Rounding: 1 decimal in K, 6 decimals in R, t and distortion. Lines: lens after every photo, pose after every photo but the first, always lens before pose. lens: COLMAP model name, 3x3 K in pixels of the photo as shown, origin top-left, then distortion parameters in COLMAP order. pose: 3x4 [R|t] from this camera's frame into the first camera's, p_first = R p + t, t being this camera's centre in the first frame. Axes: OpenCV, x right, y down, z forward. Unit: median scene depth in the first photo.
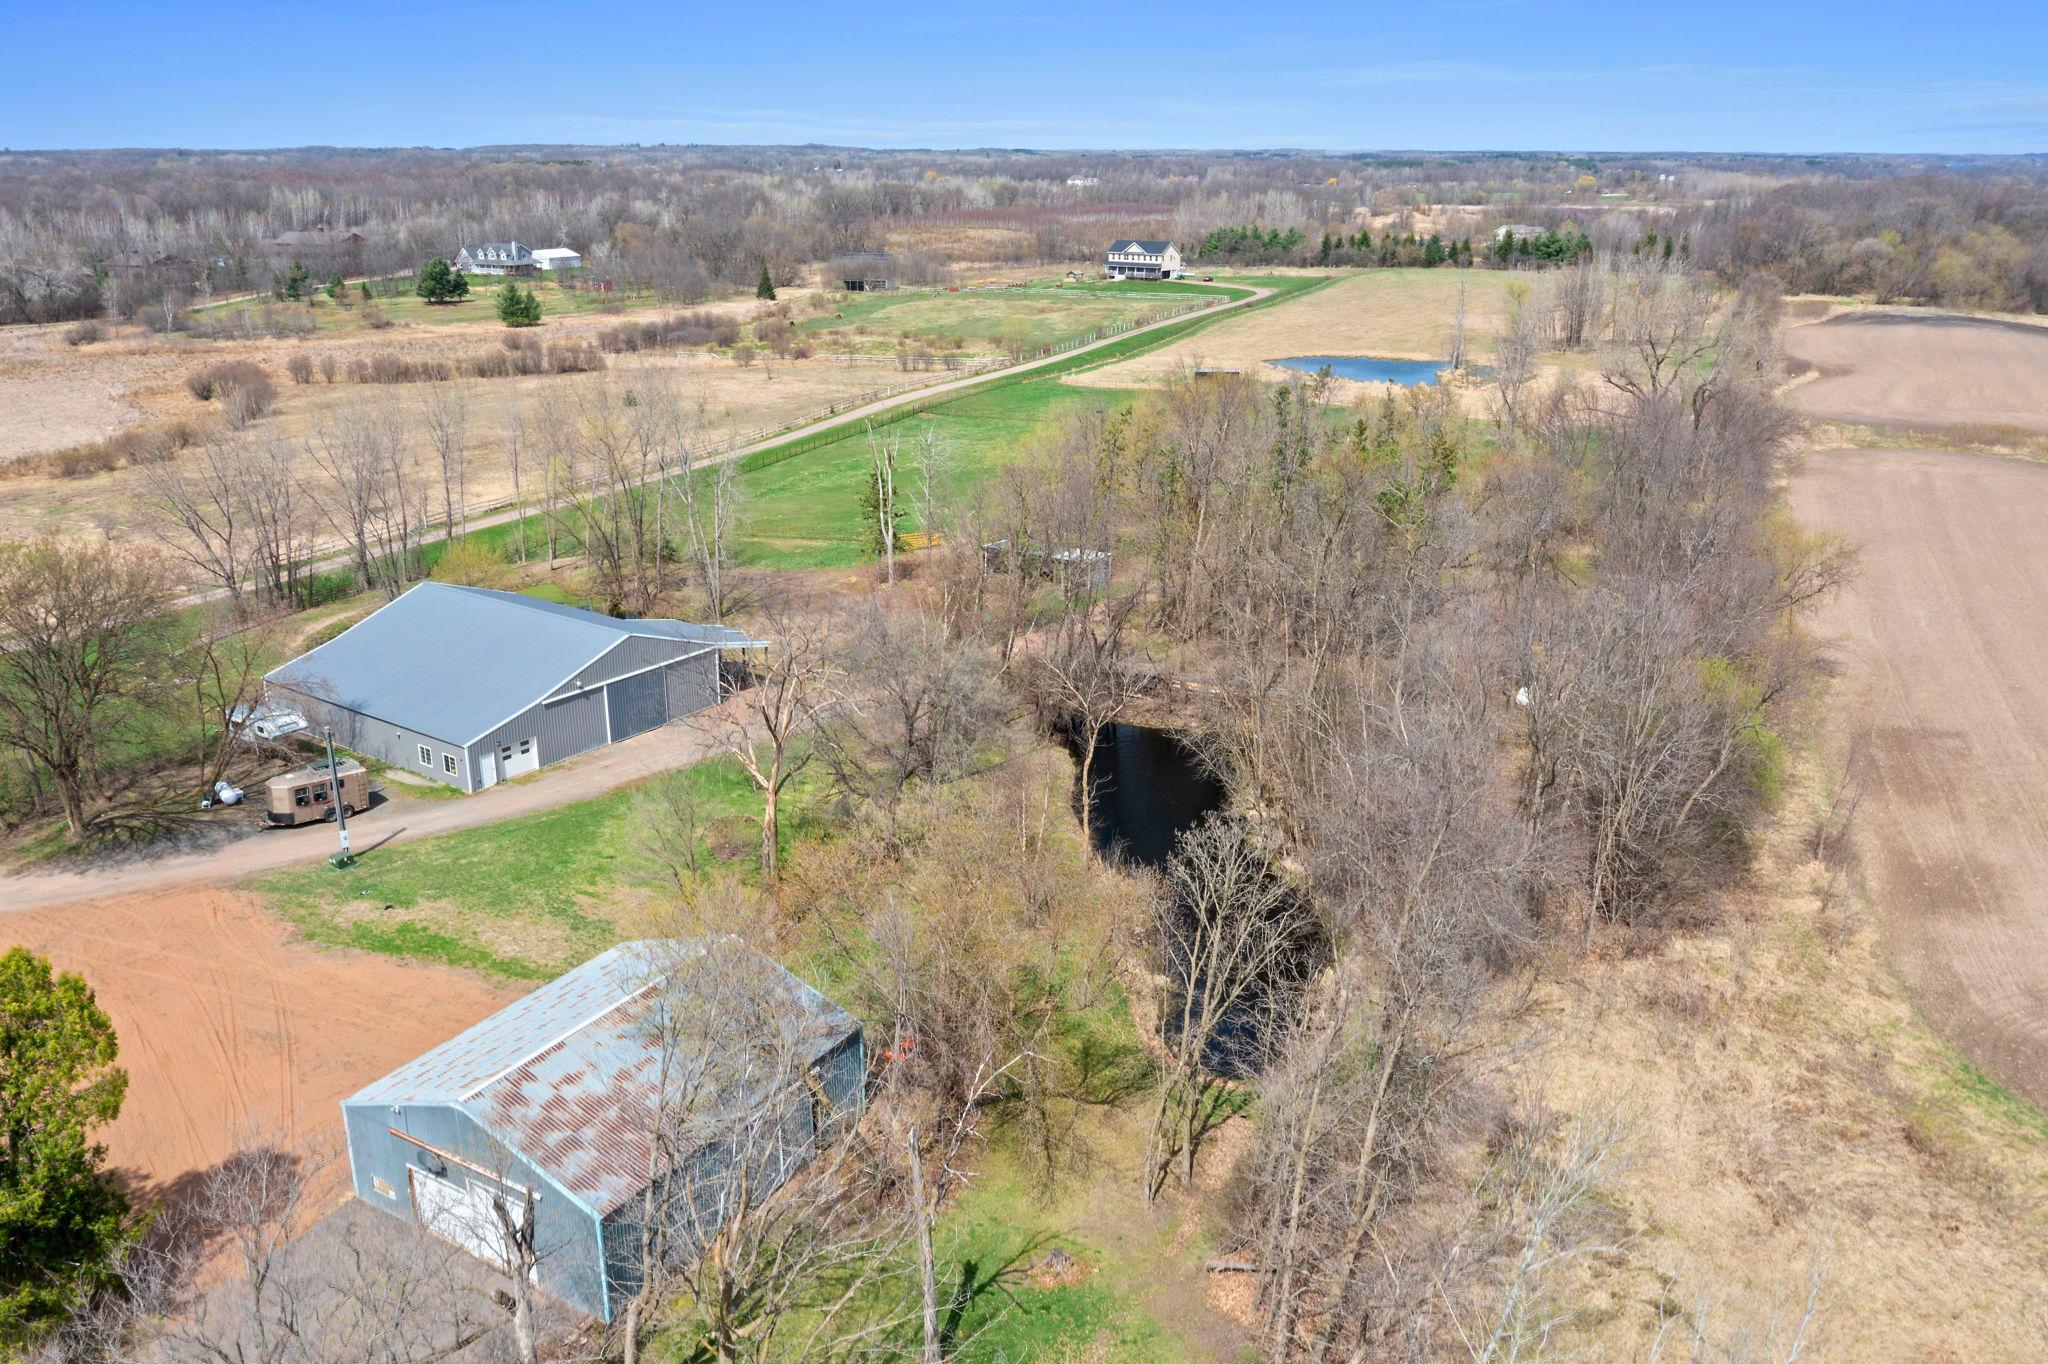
lens RADIAL K [[1631.4, 0, 1024.0], [0, 1631.4, 682.0], [0, 0, 1]] dist [-0.026441, 0.008188]
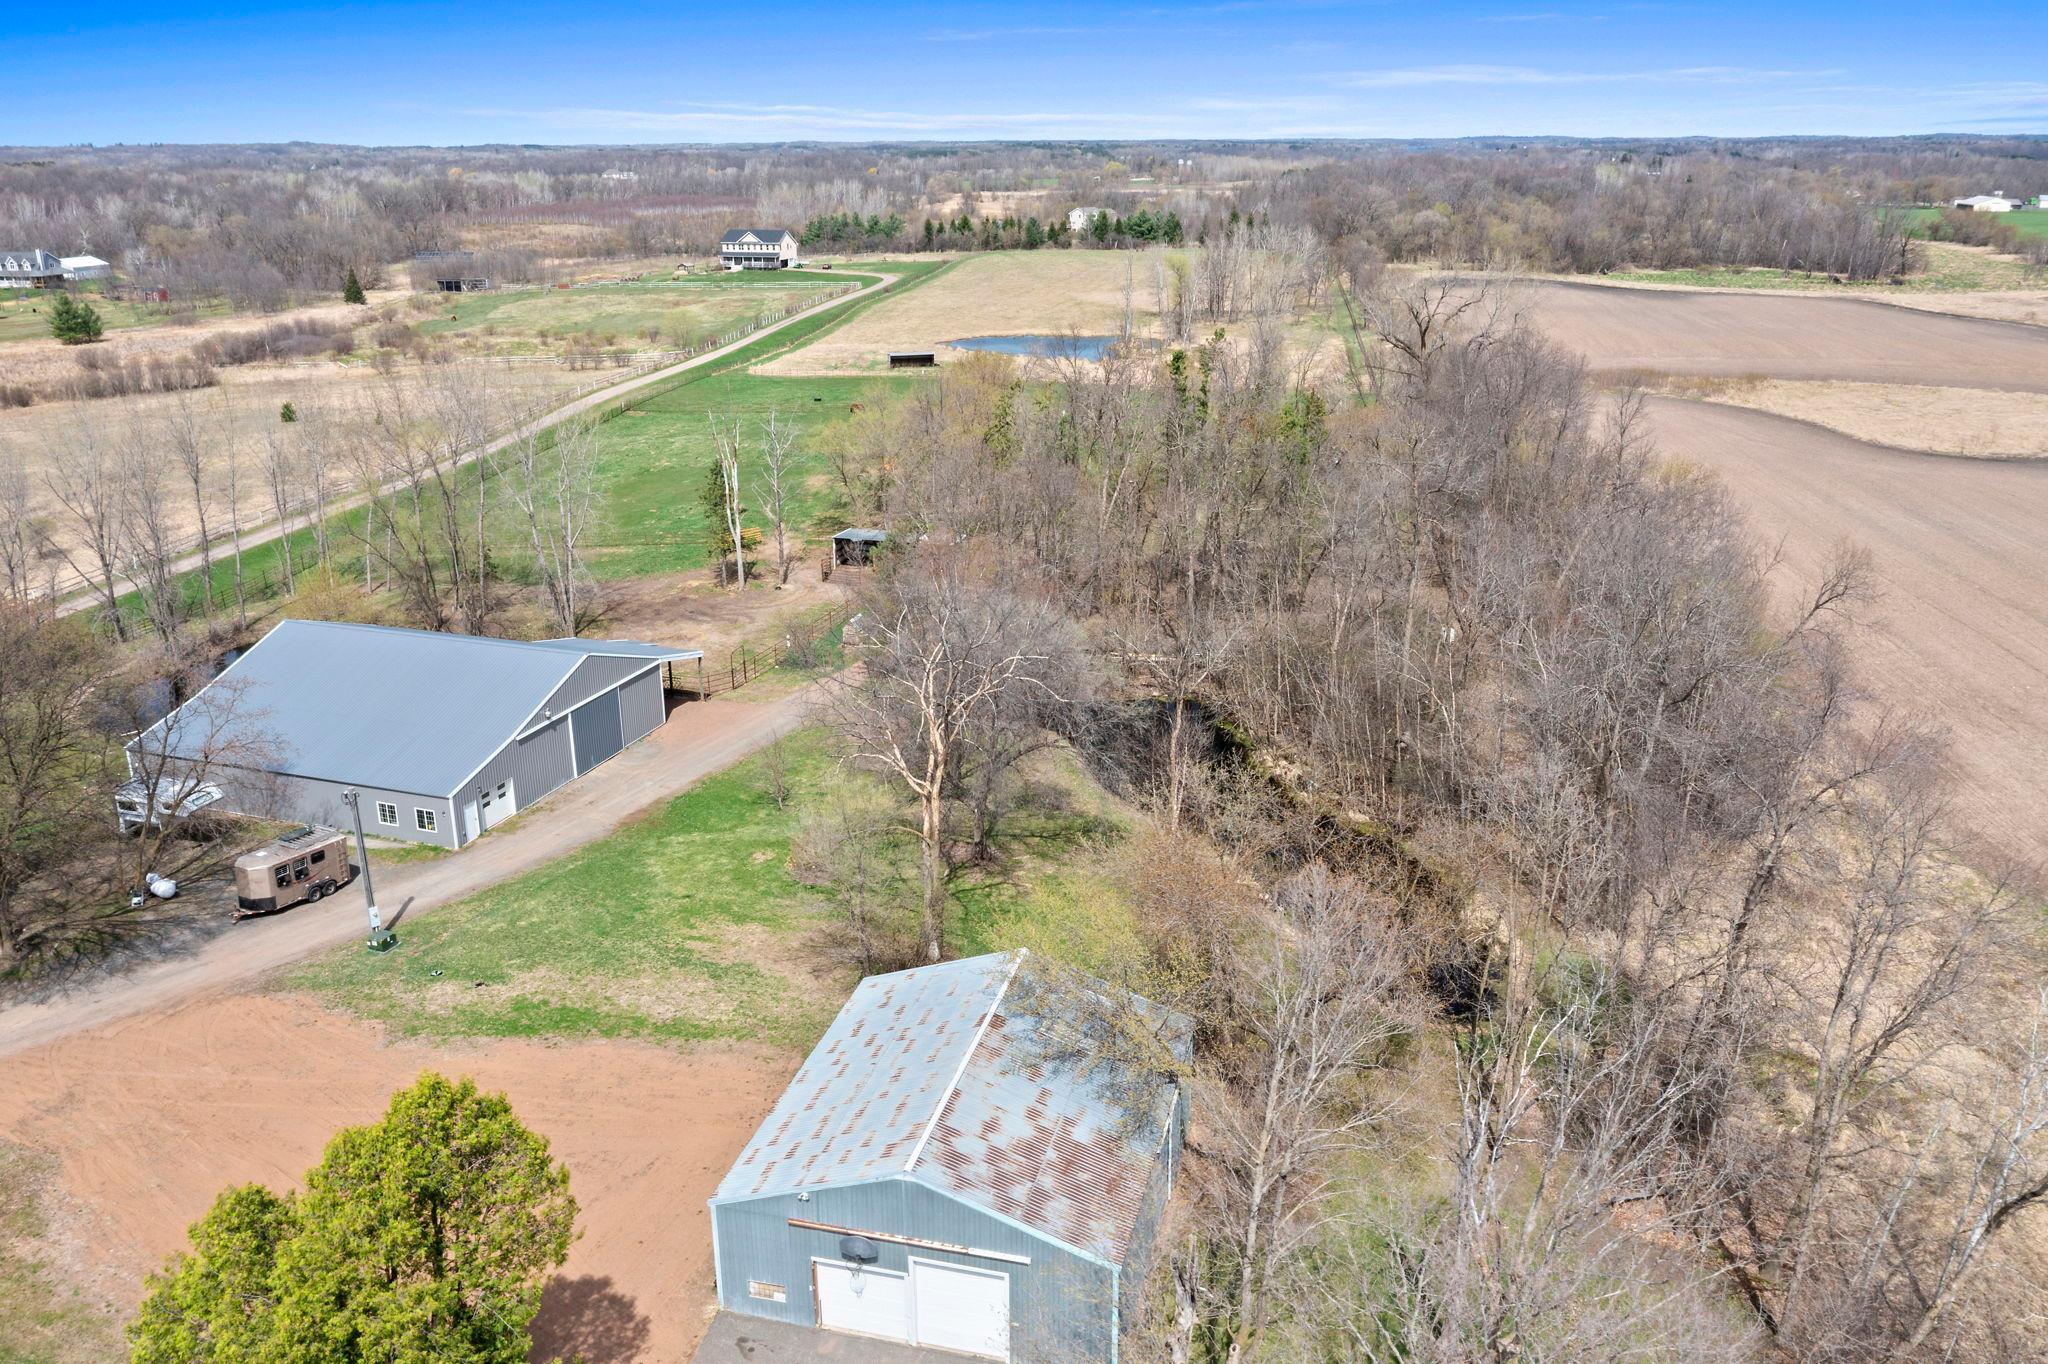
lens RADIAL K [[1631.4, 0, 1024.0], [0, 1631.4, 682.0], [0, 0, 1]] dist [-0.026441, 0.008188]
pose [[0.958410, -0.097030, 0.268393, -0.076891], [0.096079, 0.995233, 0.016710, -0.001794], [-0.268735, 0.009772, 0.963165, 0.021650]]
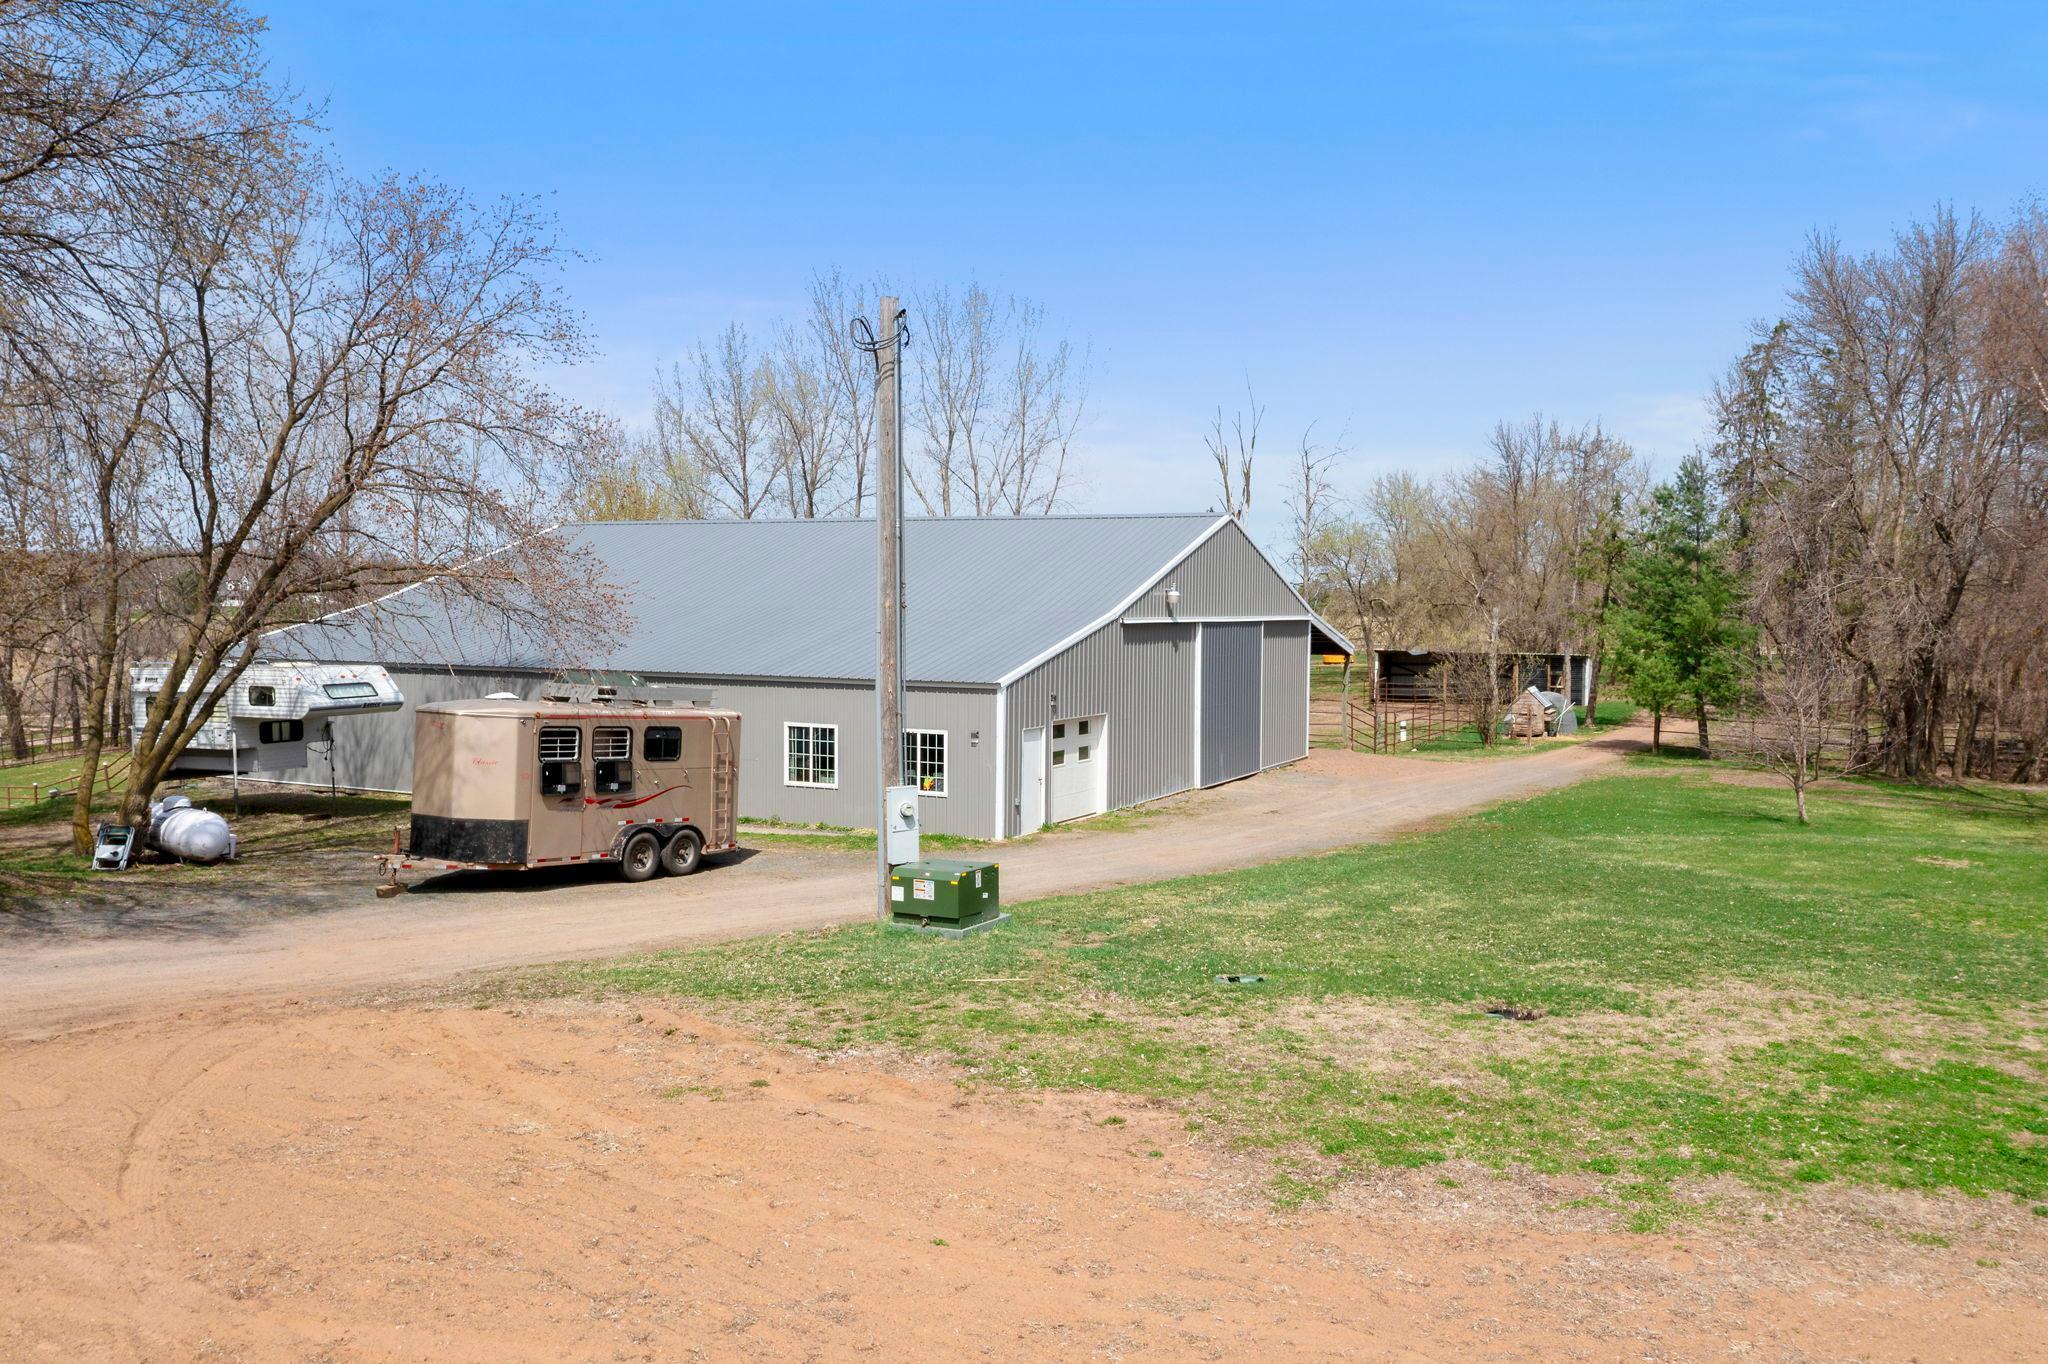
lens RADIAL K [[1631.4, 0, 1024.0], [0, 1631.4, 682.0], [0, 0, 1]] dist [-0.026441, 0.008188]
pose [[0.983380, 0.006599, 0.181441, -0.110340], [0.042927, 0.962555, -0.267666, 0.034644], [-0.176414, 0.271006, 0.946274, 0.193855]]
